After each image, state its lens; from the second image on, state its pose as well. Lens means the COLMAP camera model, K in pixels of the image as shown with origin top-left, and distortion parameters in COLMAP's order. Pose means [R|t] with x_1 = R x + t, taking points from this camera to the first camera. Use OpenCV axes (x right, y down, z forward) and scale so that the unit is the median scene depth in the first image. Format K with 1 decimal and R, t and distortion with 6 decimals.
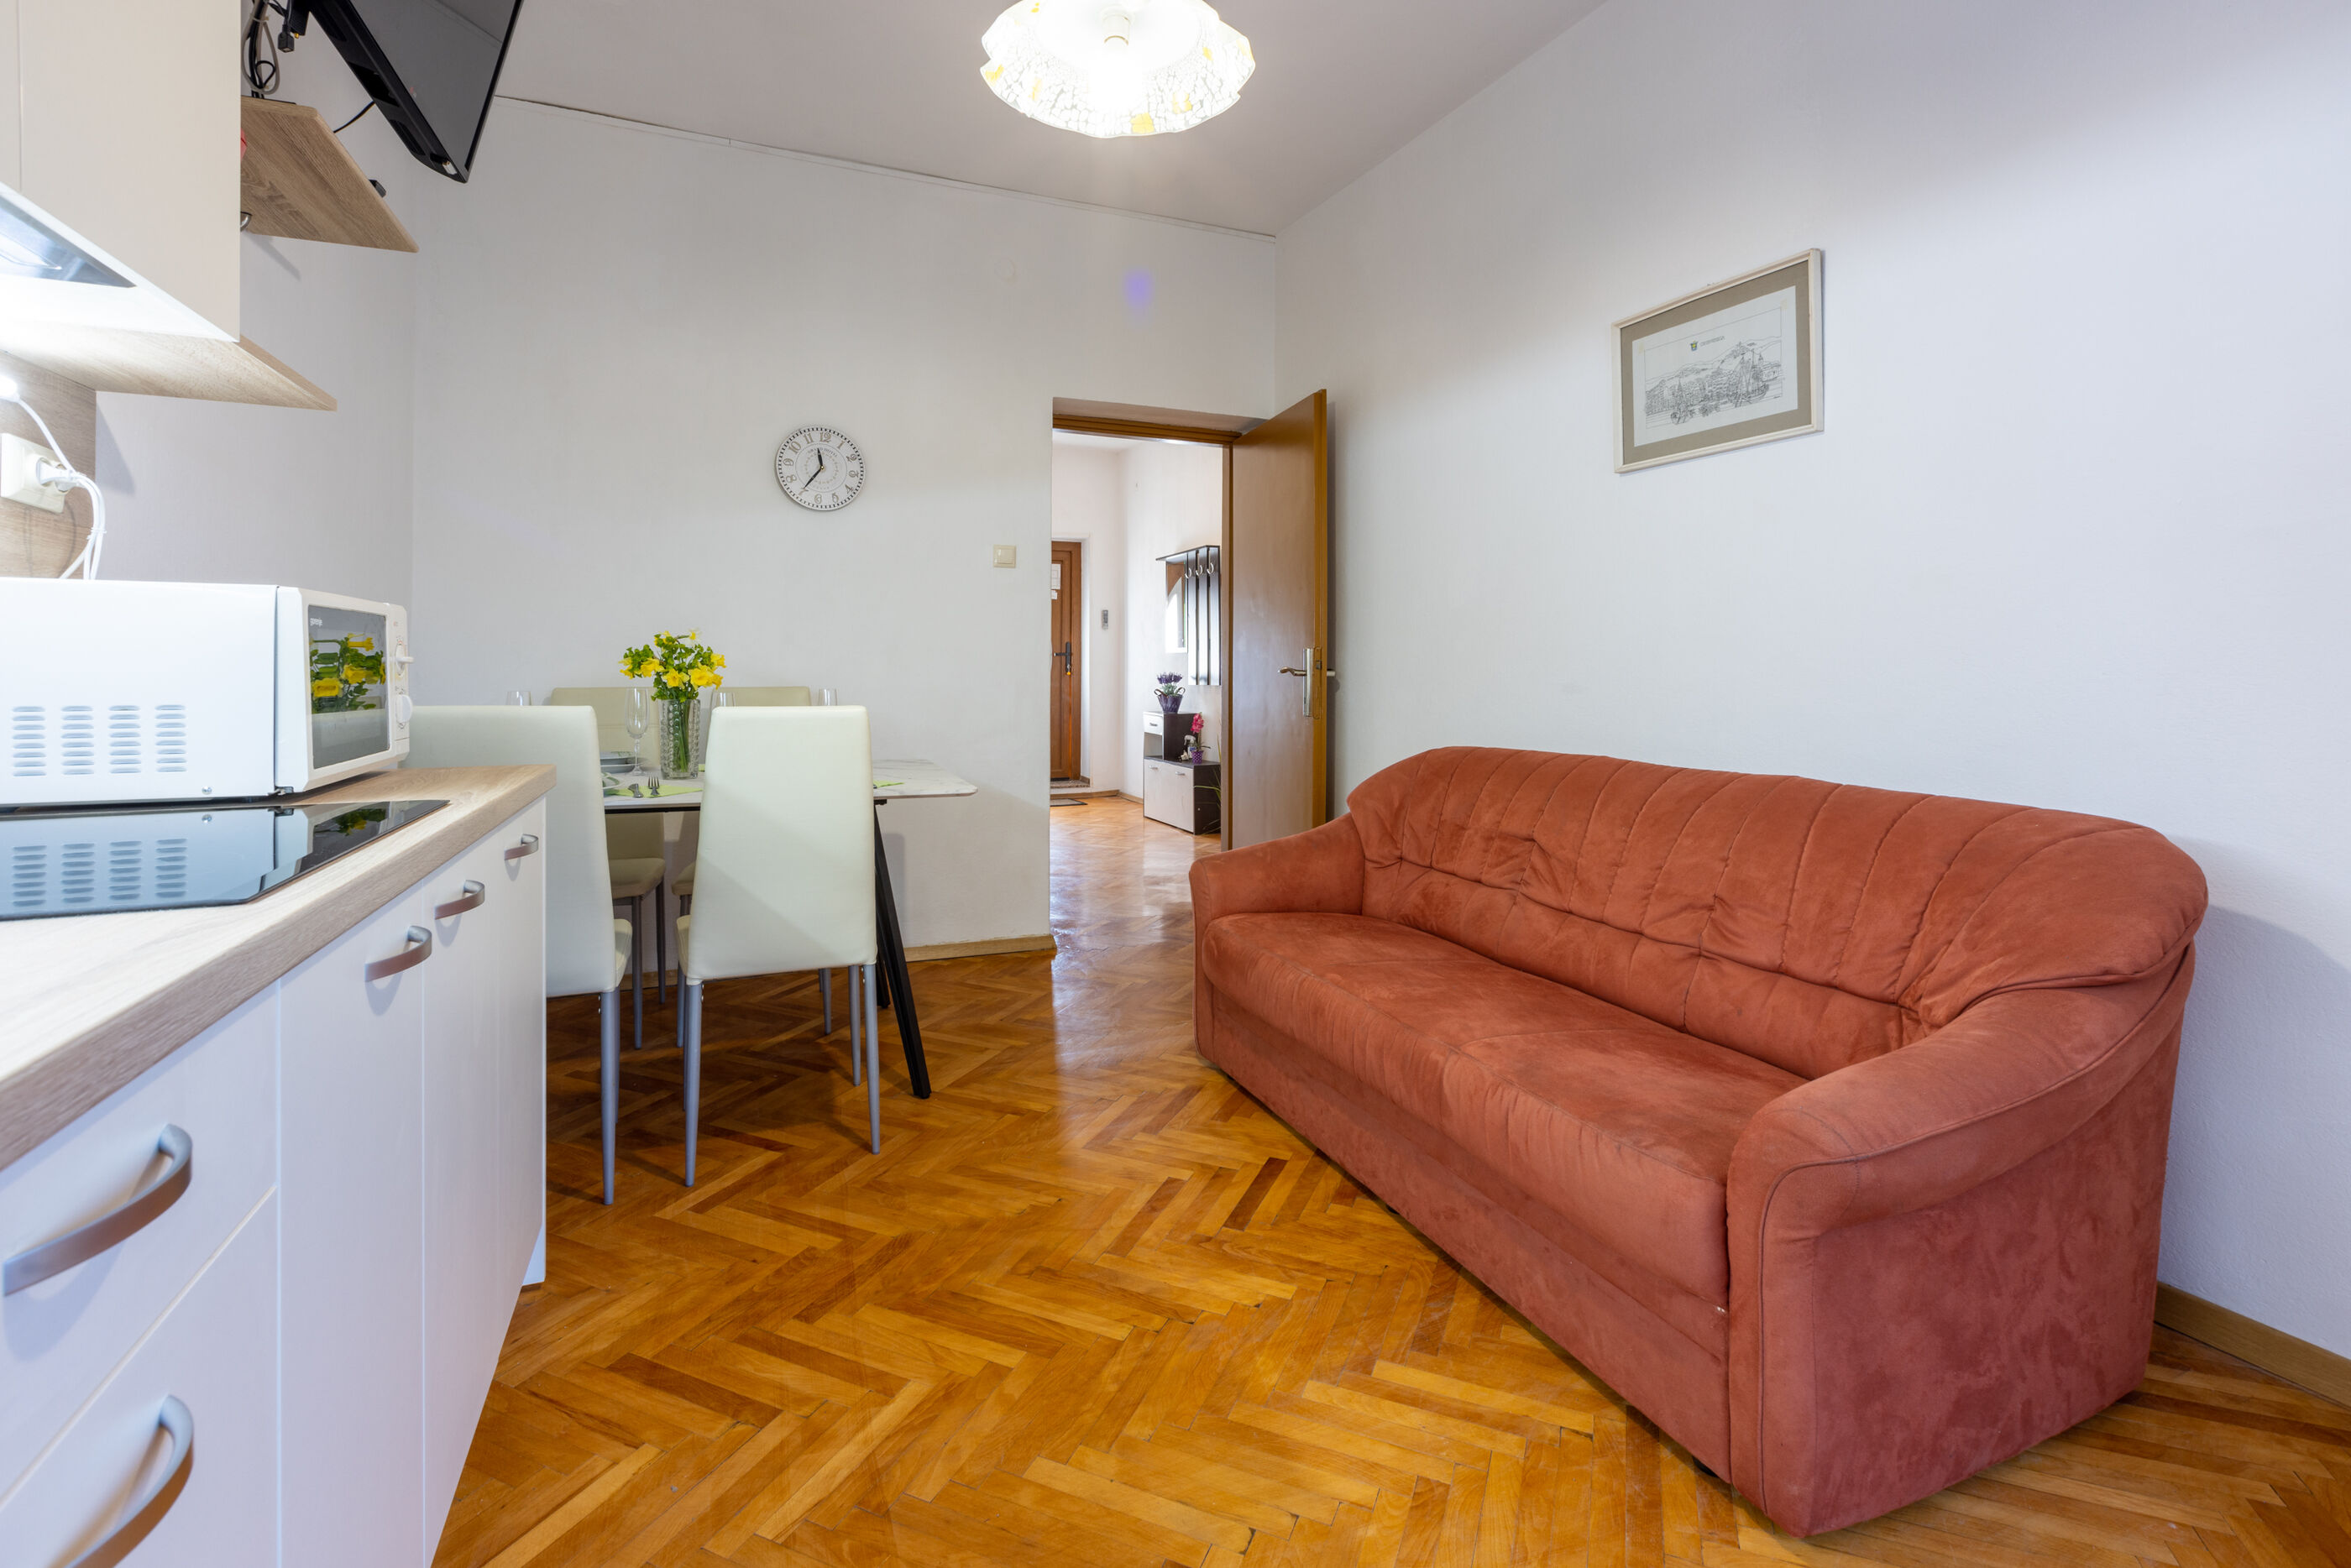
lens RADIAL K [[1058.4, 0, 1167.2], [0, 1058.4, 668.2], [0, 0, 1]] dist [-0.002259, -0.001211]
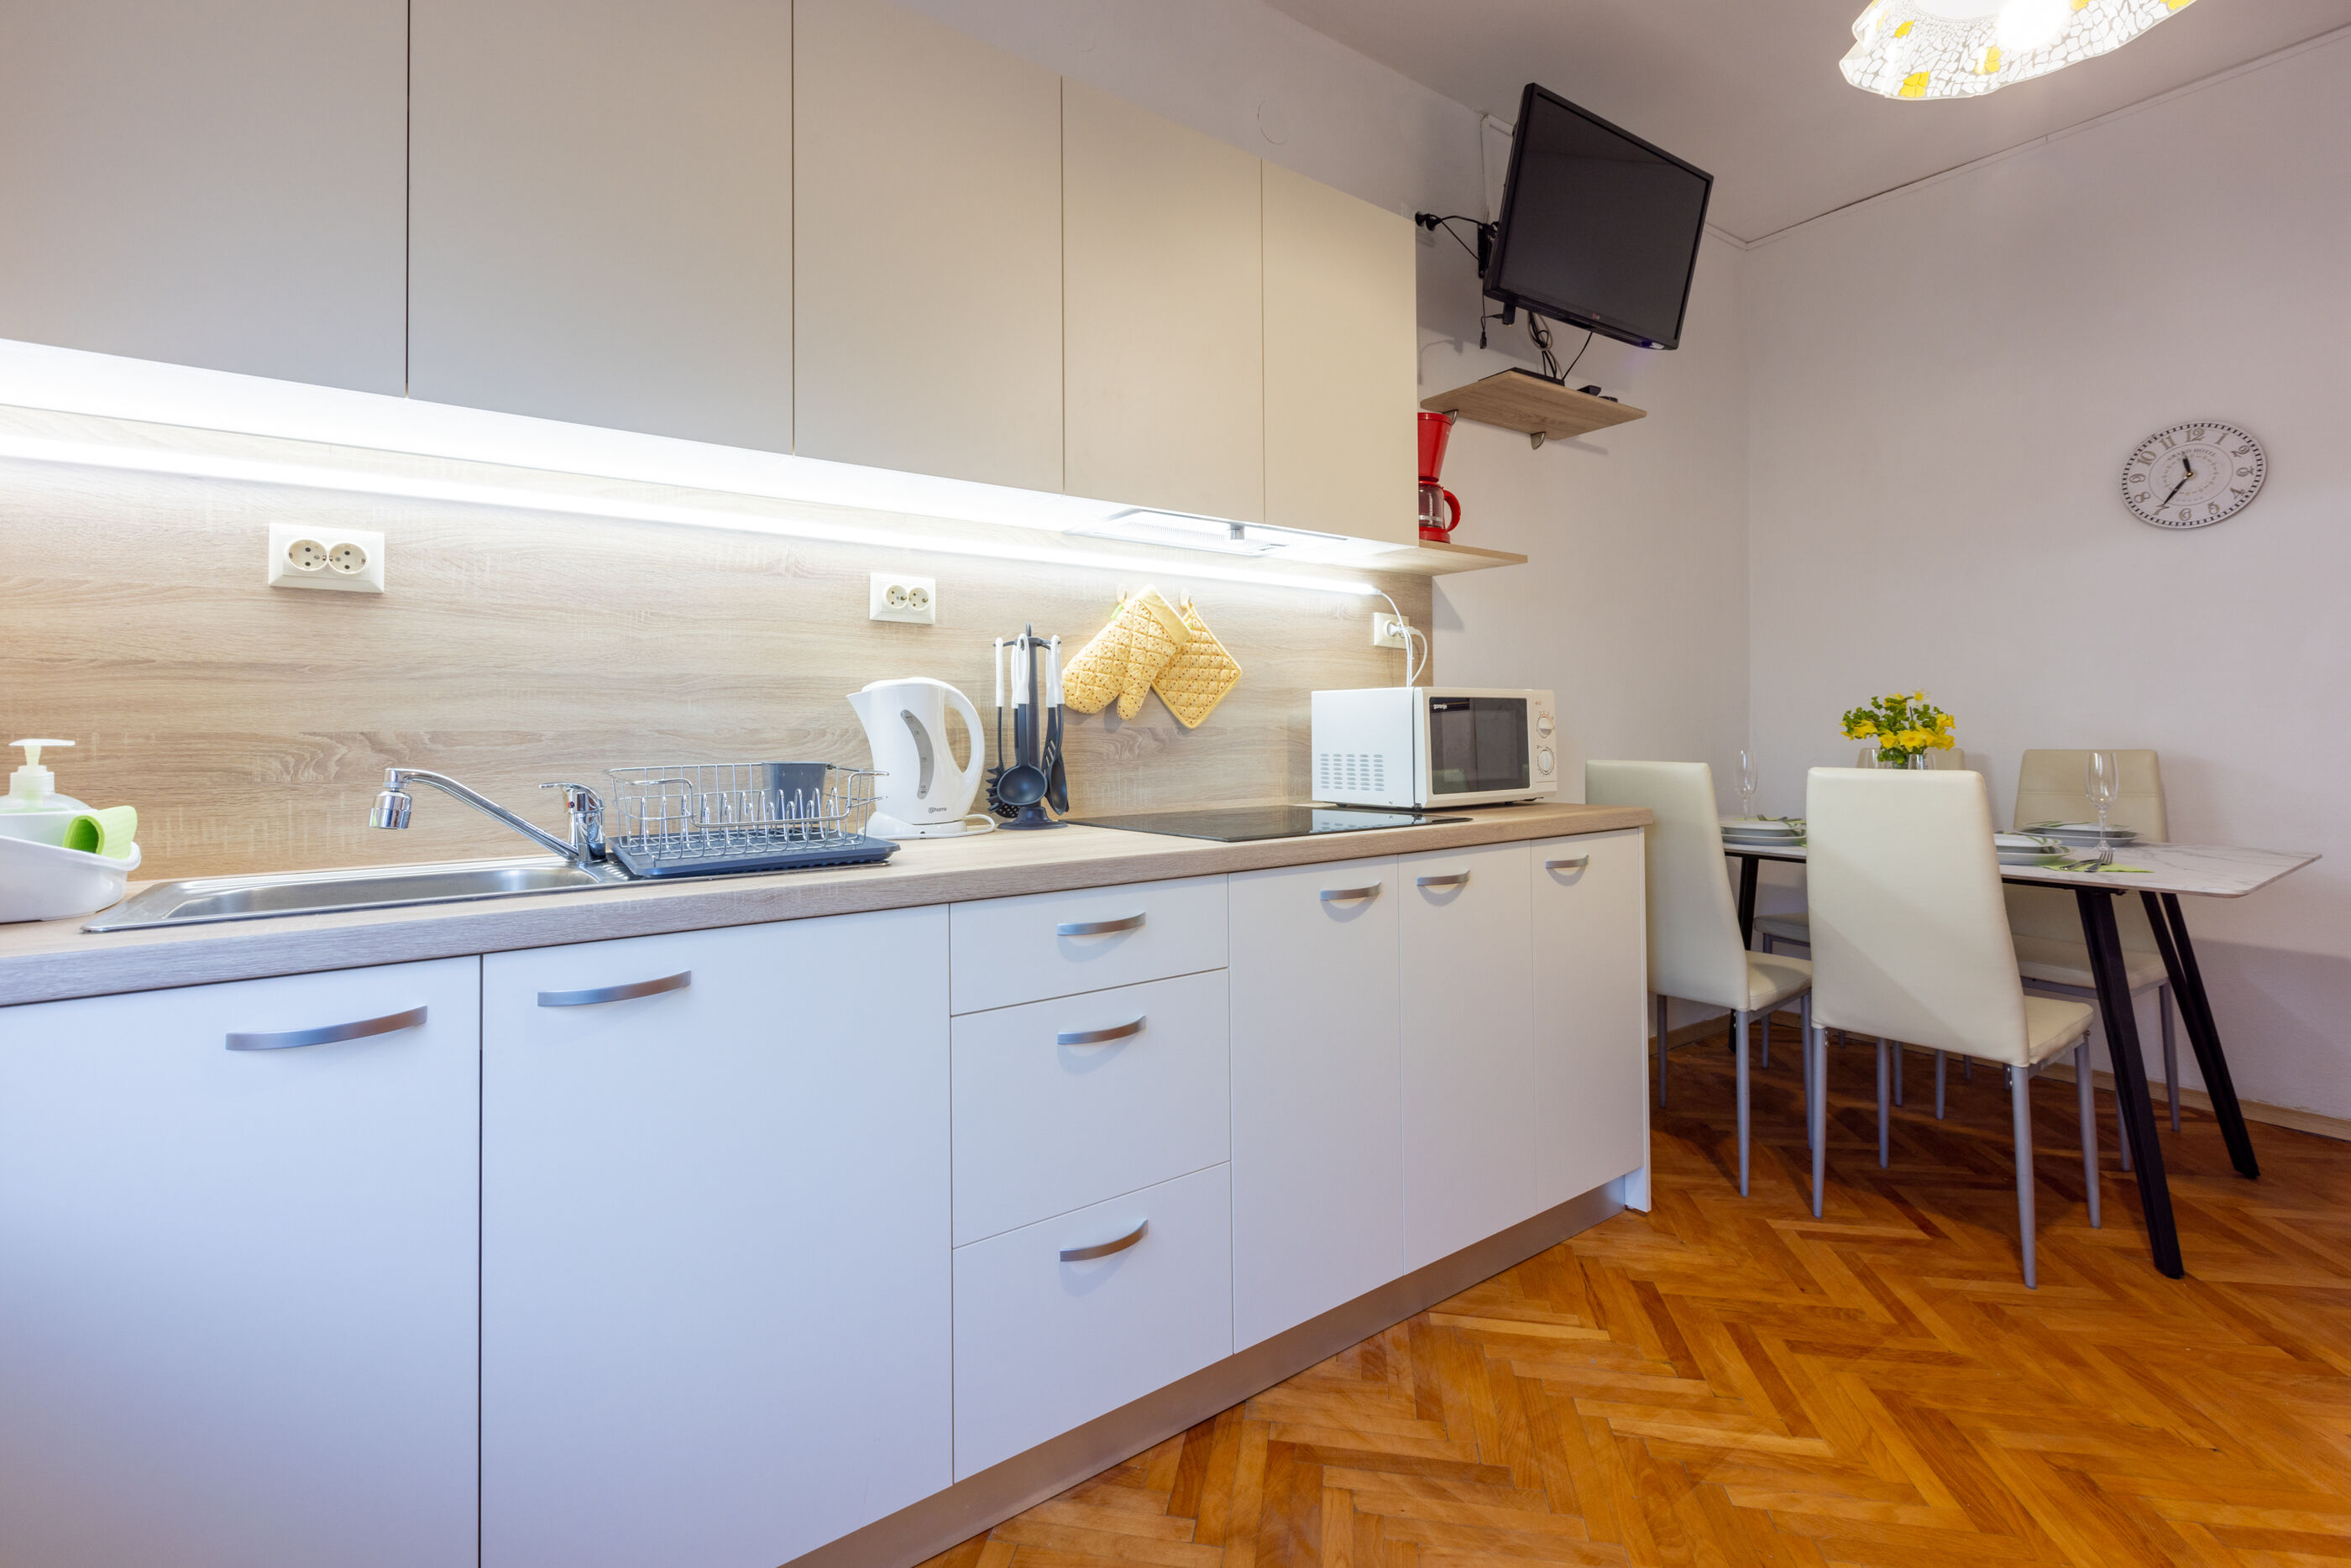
lens RADIAL K [[1058.4, 0, 1168.4], [0, 1058.4, 715.4], [0, 0, 1]] dist [-0.002259, -0.001211]
pose [[0.231676, -0.017909, -0.972628, 0.498578], [0.008252, 0.999831, -0.016445, -0.004128], [0.972758, -0.004217, 0.231785, 0.134557]]
